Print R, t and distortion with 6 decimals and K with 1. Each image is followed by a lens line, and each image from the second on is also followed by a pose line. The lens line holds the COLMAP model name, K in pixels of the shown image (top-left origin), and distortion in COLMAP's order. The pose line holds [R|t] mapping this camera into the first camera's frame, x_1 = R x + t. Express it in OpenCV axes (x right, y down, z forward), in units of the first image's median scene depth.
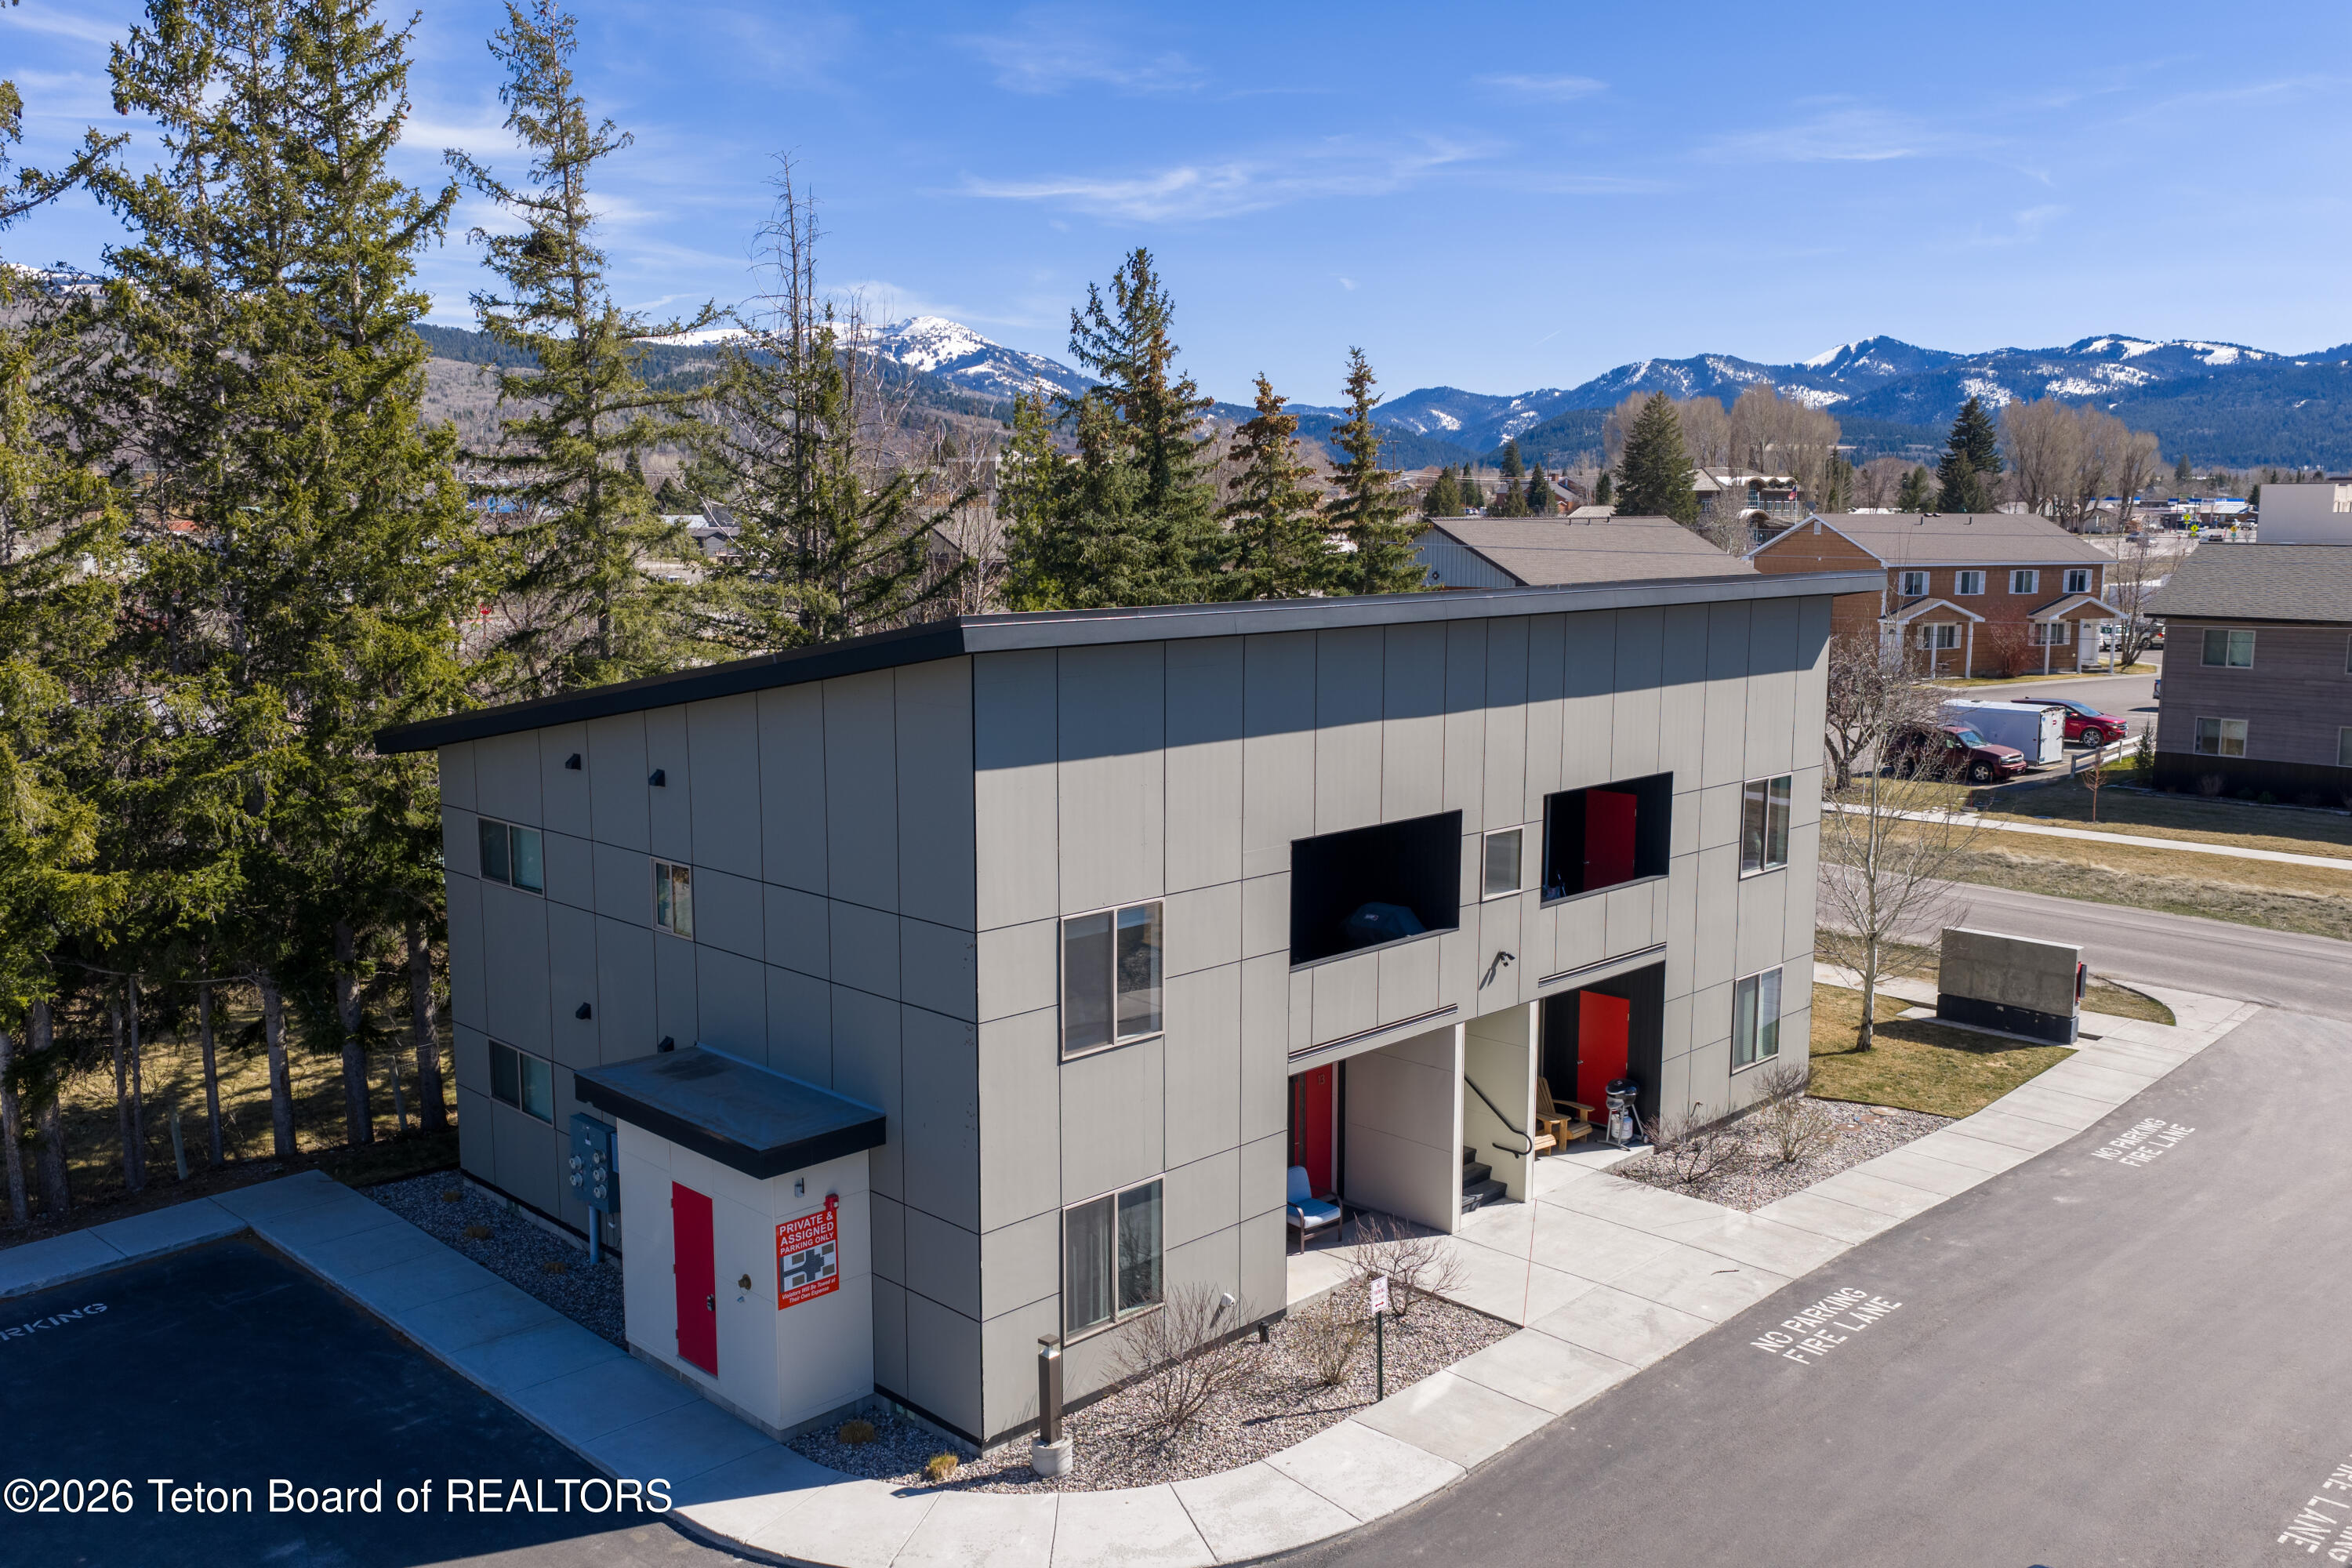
lens RADIAL K [[1952.4, 0, 1176.0], [0, 1952.4, 784.0], [0, 0, 1]] dist [0.003016, -0.010311]
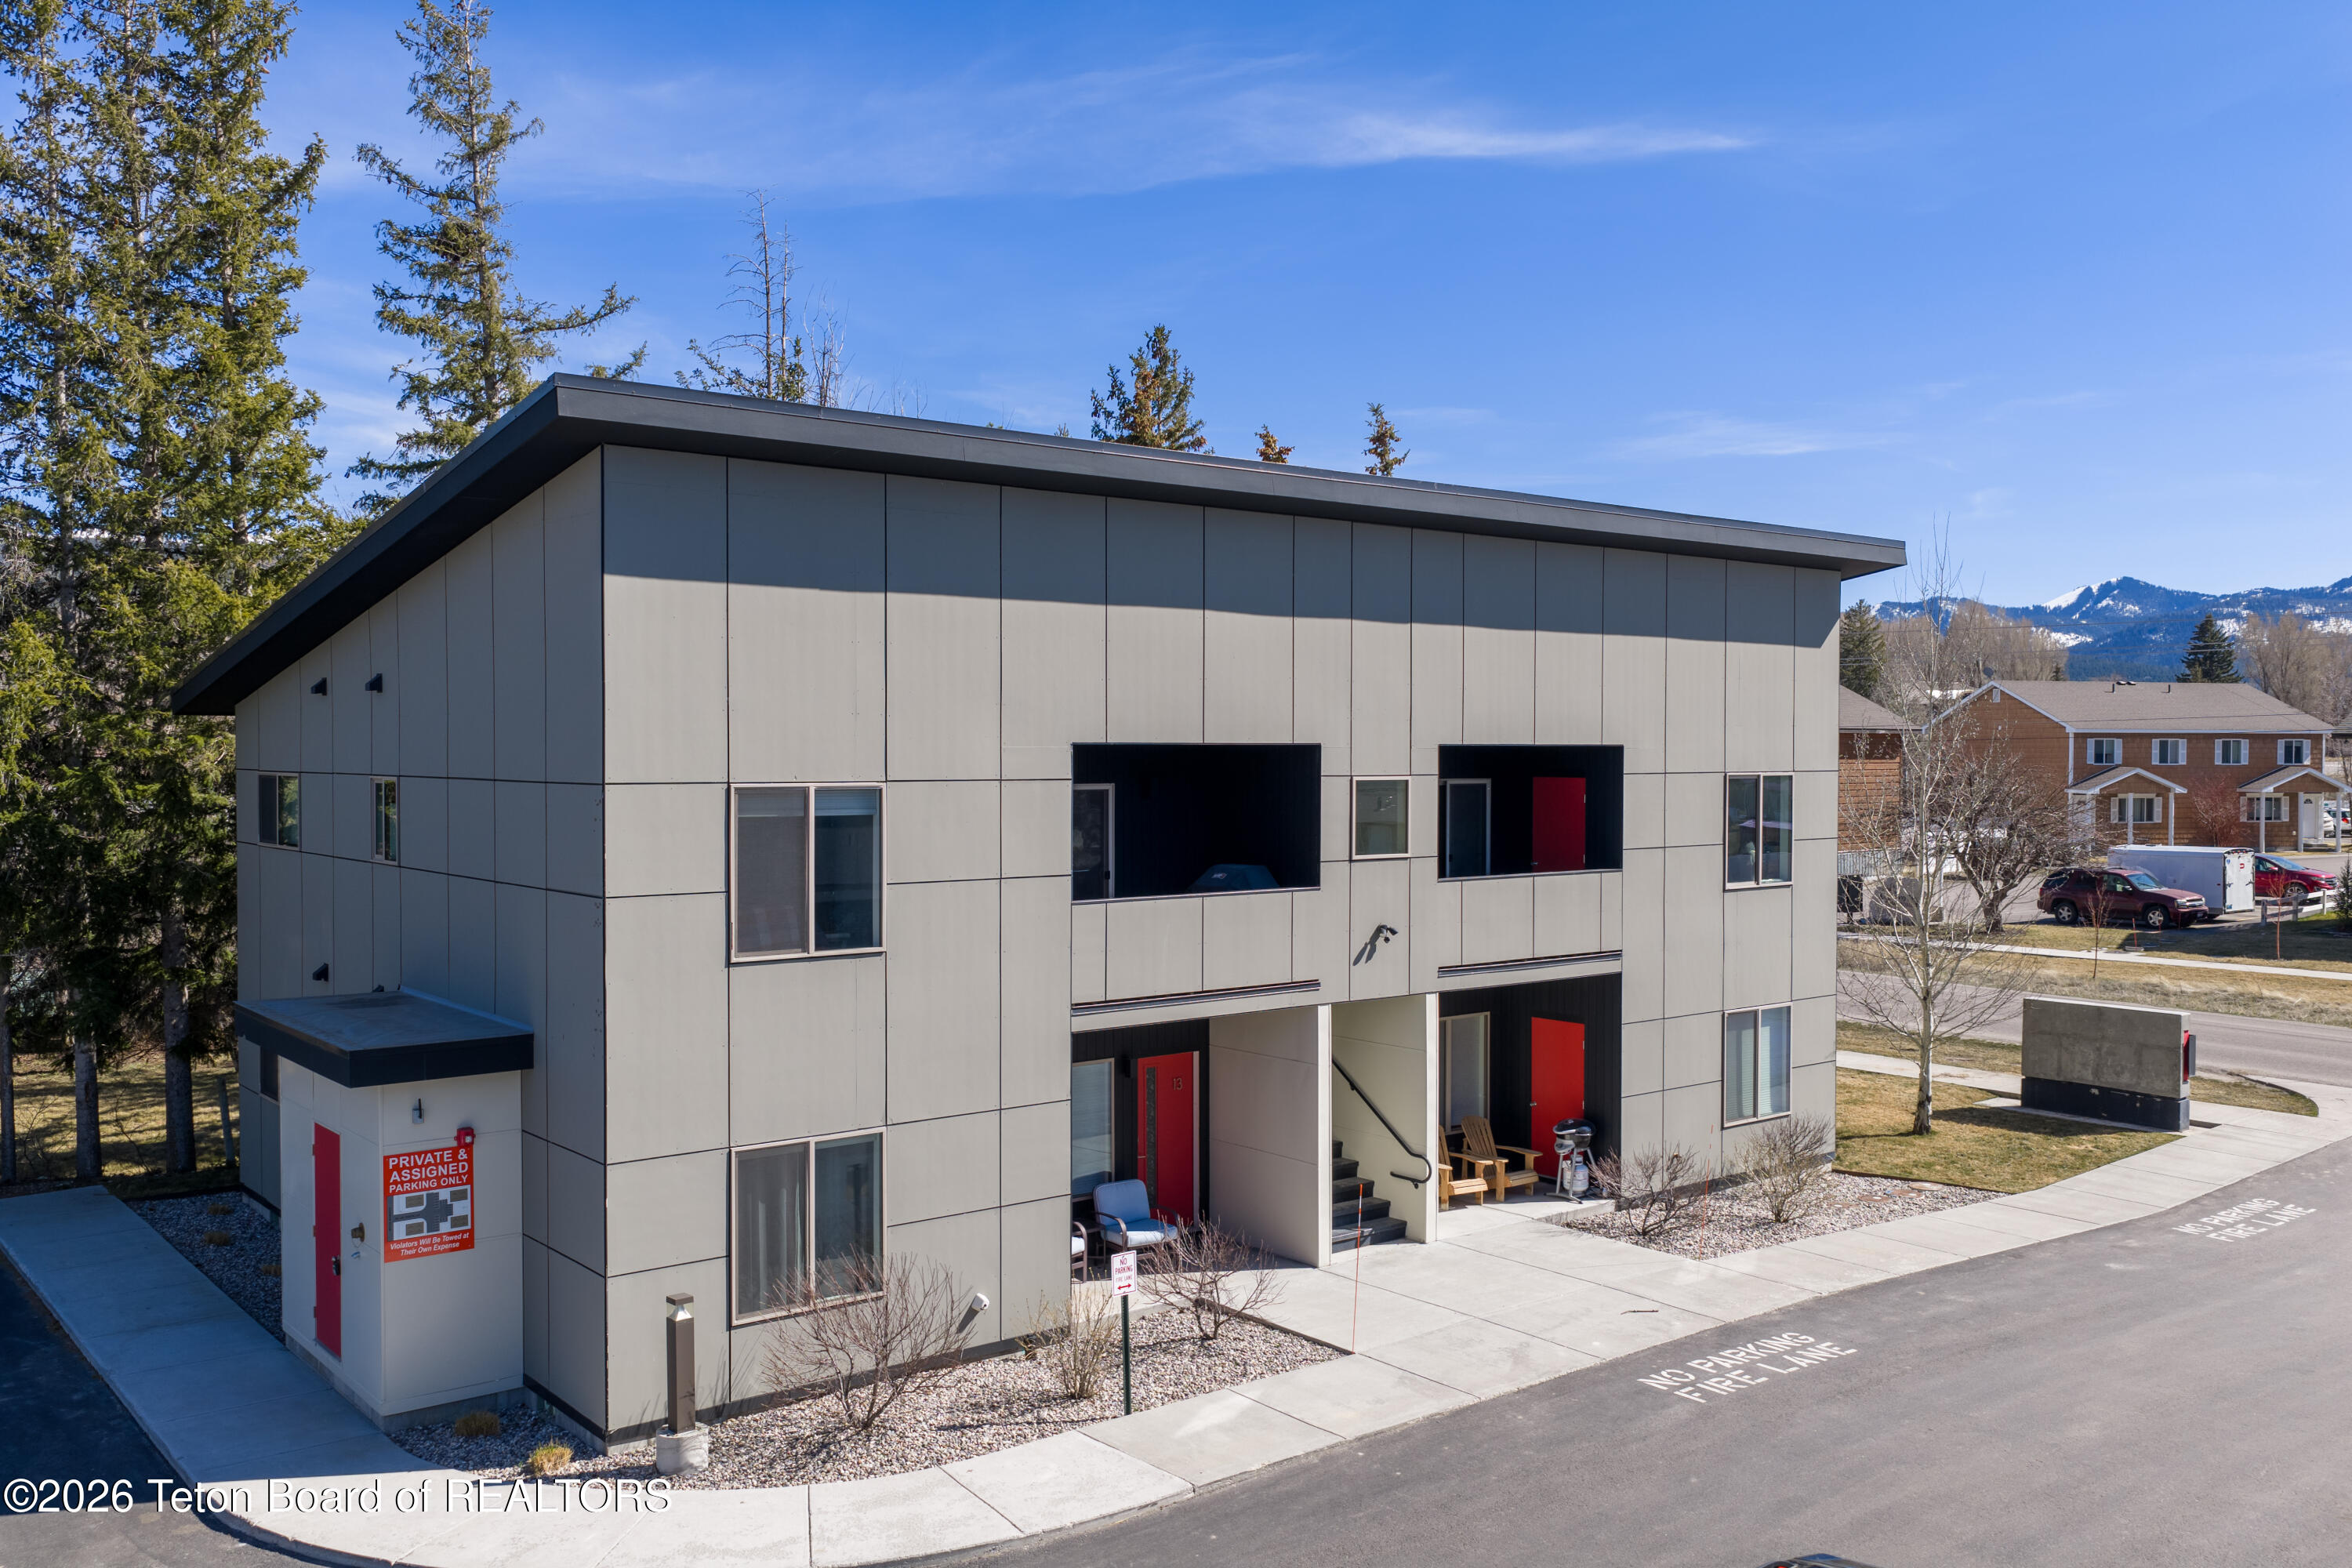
lens RADIAL K [[1952.4, 0, 1176.0], [0, 1952.4, 784.0], [0, 0, 1]] dist [0.003016, -0.010311]
pose [[0.993687, 0.000920, -0.112182, 0.173190], [-0.014864, 0.992230, -0.123528, 0.130512], [0.111196, 0.124416, 0.985980, 0.157291]]
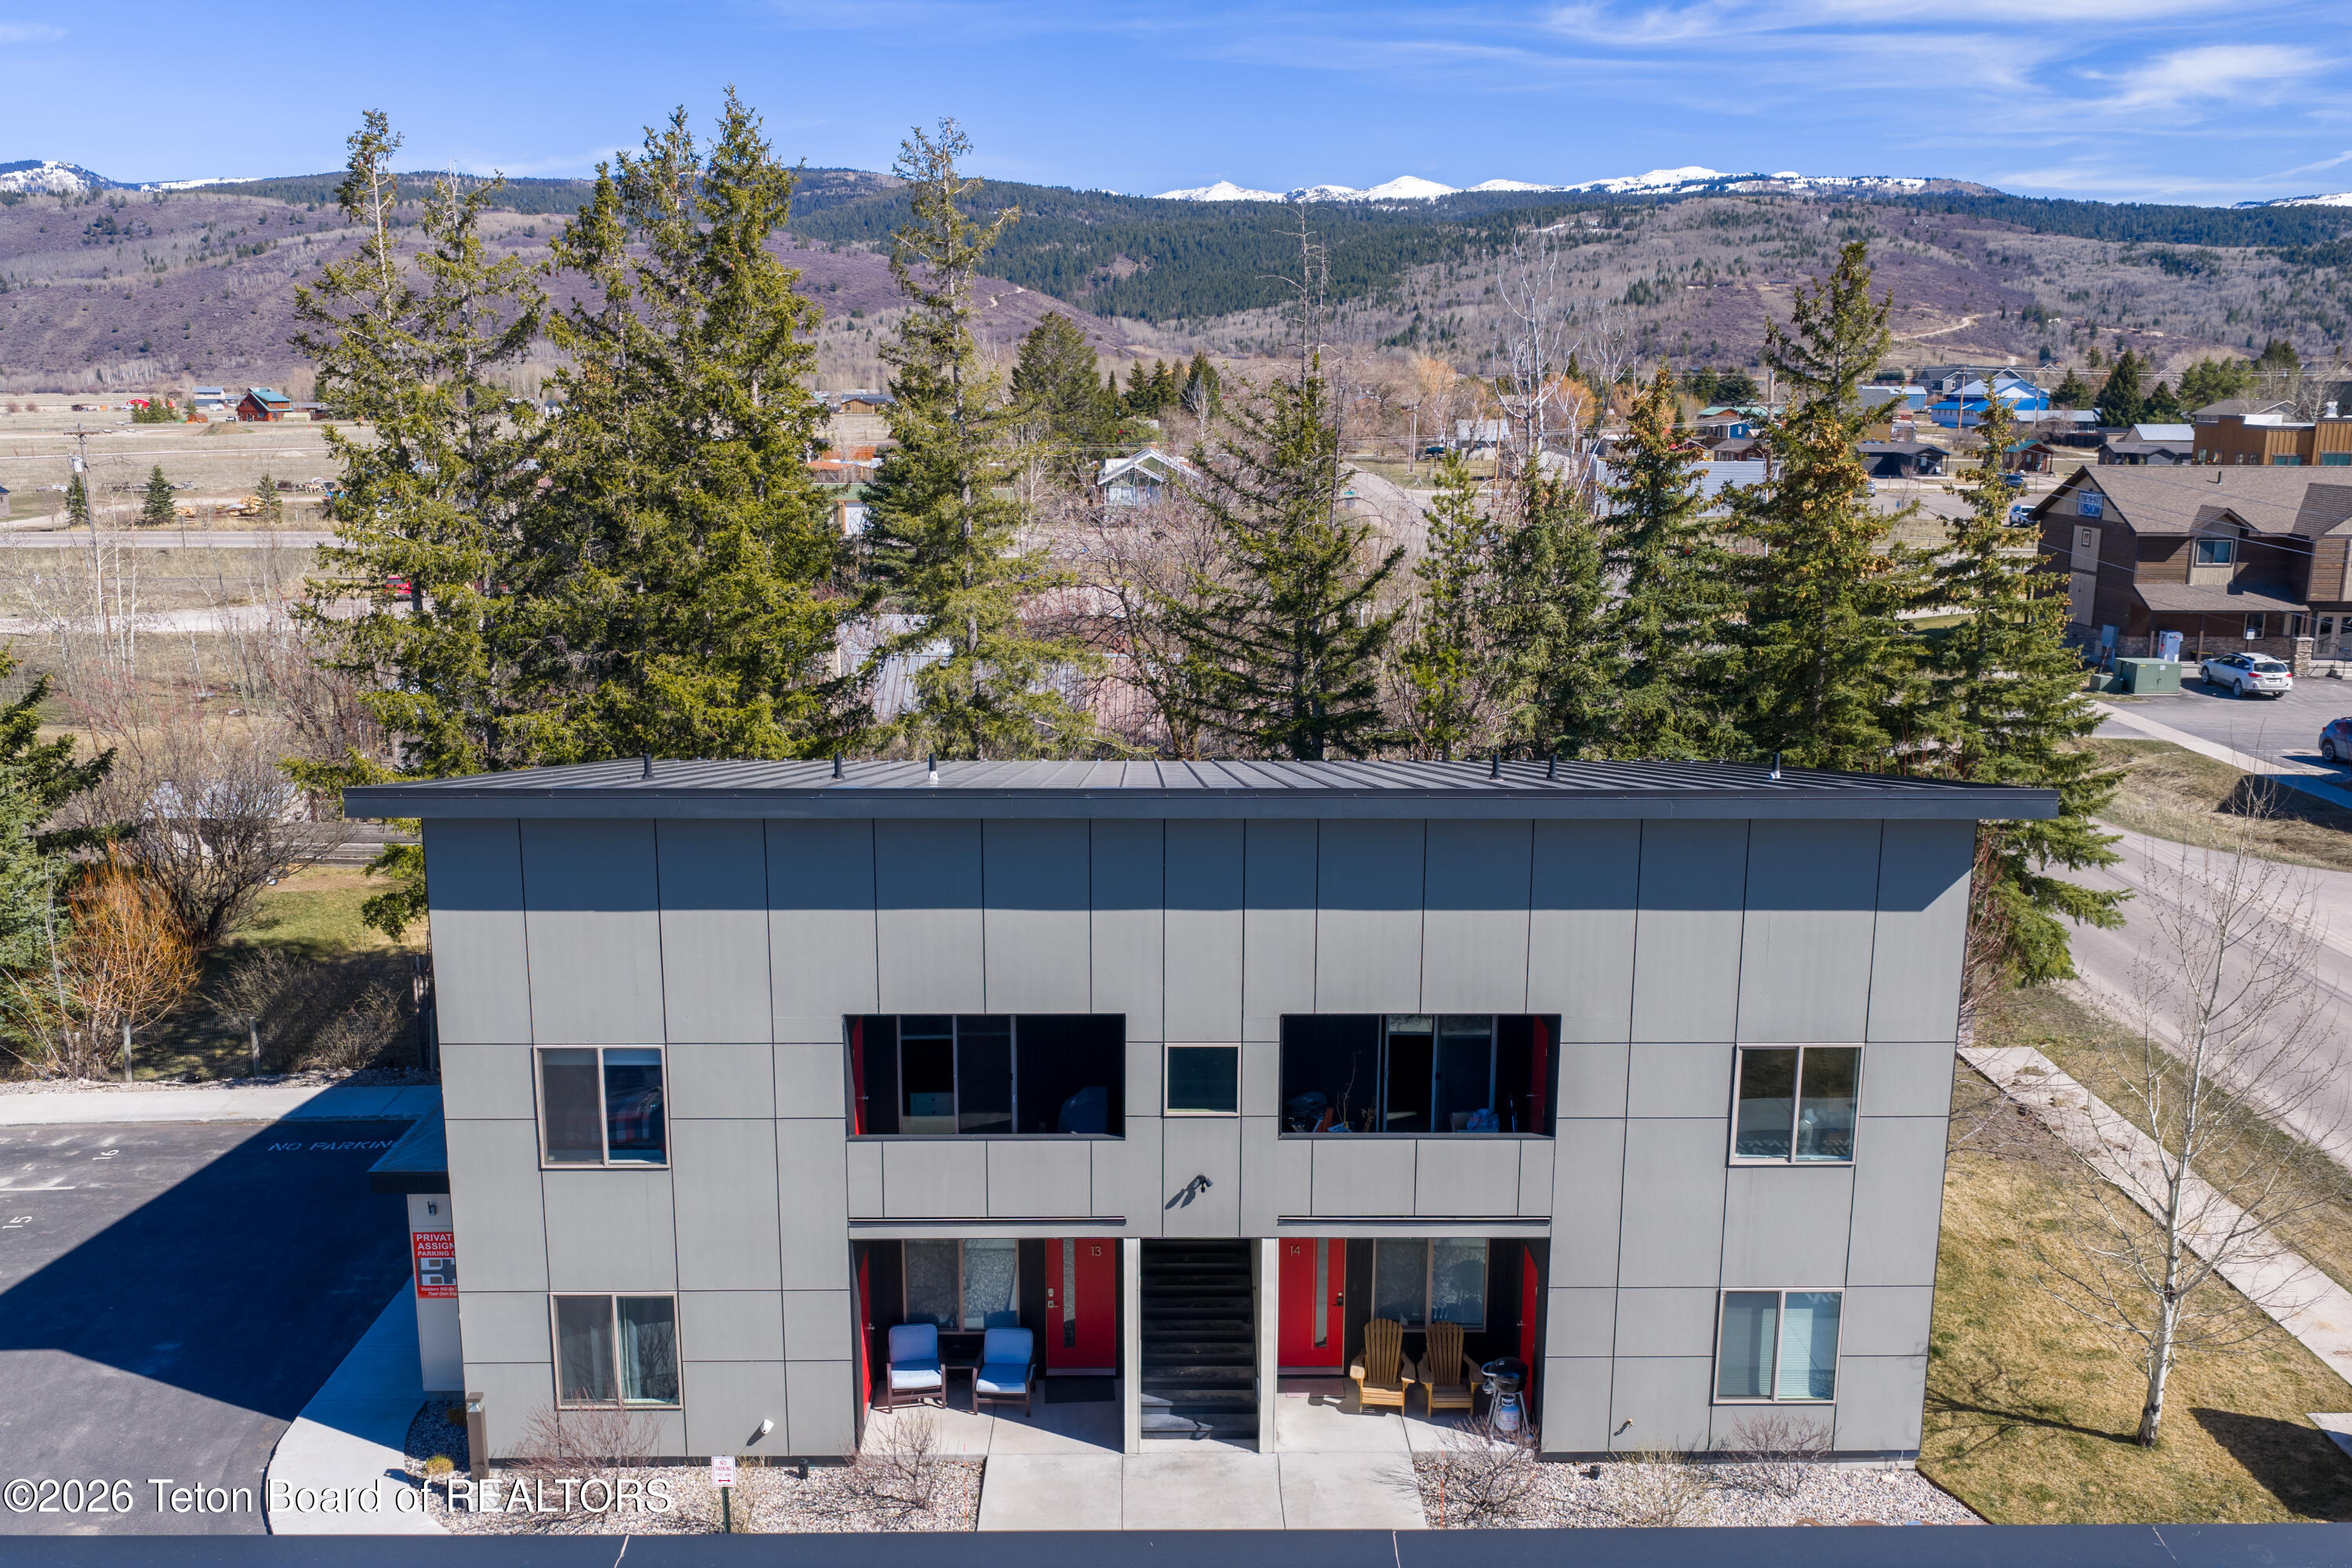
lens RADIAL K [[1971.2, 0, 1183.1], [0, 1971.2, 777.6], [0, 0, 1]] dist [-0.007294, -0.007095]
pose [[0.713294, 0.139251, -0.686892, 0.760108], [-0.101773, 0.990255, 0.095065, -0.181600], [0.693436, 0.002098, 0.720515, 0.338212]]
